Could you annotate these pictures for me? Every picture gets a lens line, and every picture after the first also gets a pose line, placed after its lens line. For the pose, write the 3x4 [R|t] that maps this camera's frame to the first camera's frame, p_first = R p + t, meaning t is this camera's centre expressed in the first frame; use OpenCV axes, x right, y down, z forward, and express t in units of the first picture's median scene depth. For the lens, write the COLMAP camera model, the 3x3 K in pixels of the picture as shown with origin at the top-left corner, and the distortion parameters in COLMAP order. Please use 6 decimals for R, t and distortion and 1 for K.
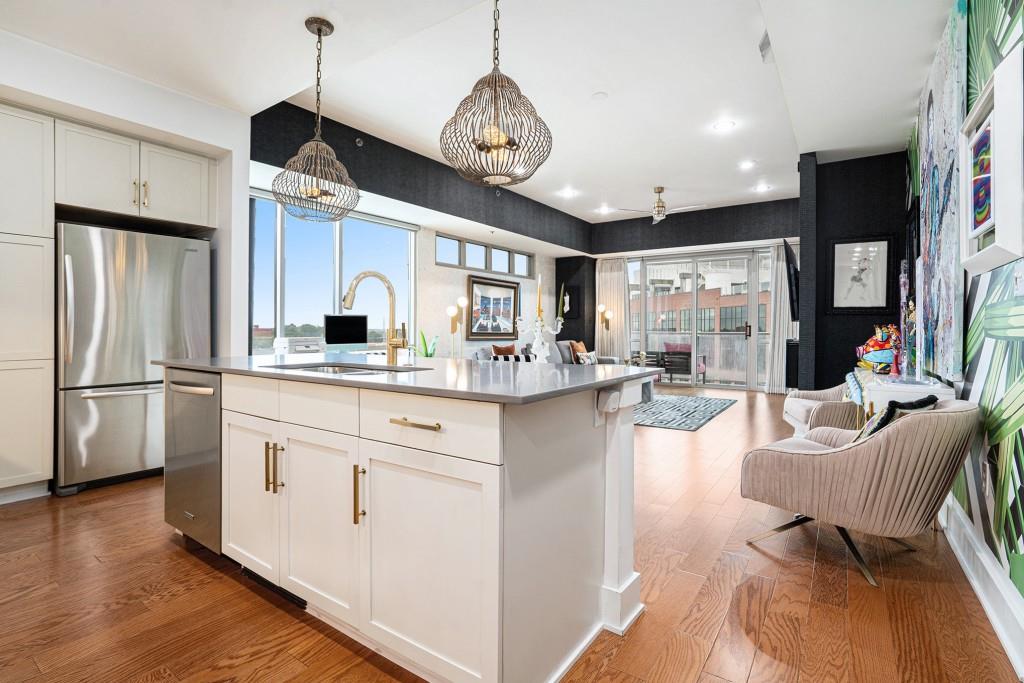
lens RADIAL K [[483.4, 0, 509.7], [0, 483.4, 338.5], [0, 0, 1]] dist [-0.035857, 0.012588]
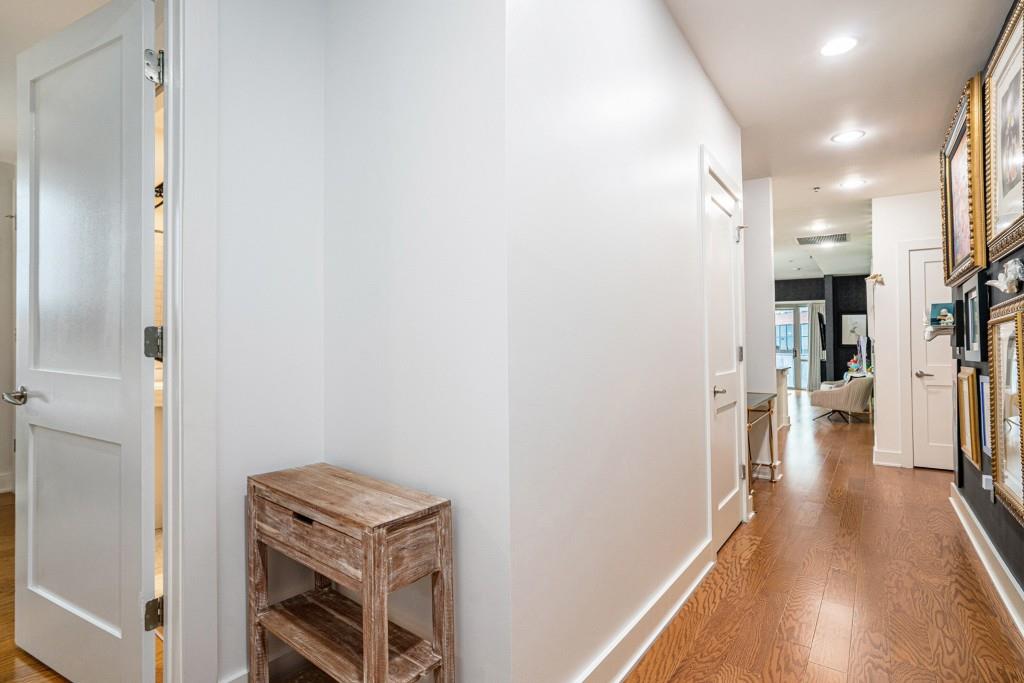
lens RADIAL K [[483.4, 0, 513.2], [0, 483.4, 343.5], [0, 0, 1]] dist [-0.035857, 0.012588]
pose [[0.999293, -0.012502, -0.035463, -0.736978], [0.011163, 0.999227, -0.037686, -0.006371], [0.035907, 0.037264, 0.998660, -1.217059]]
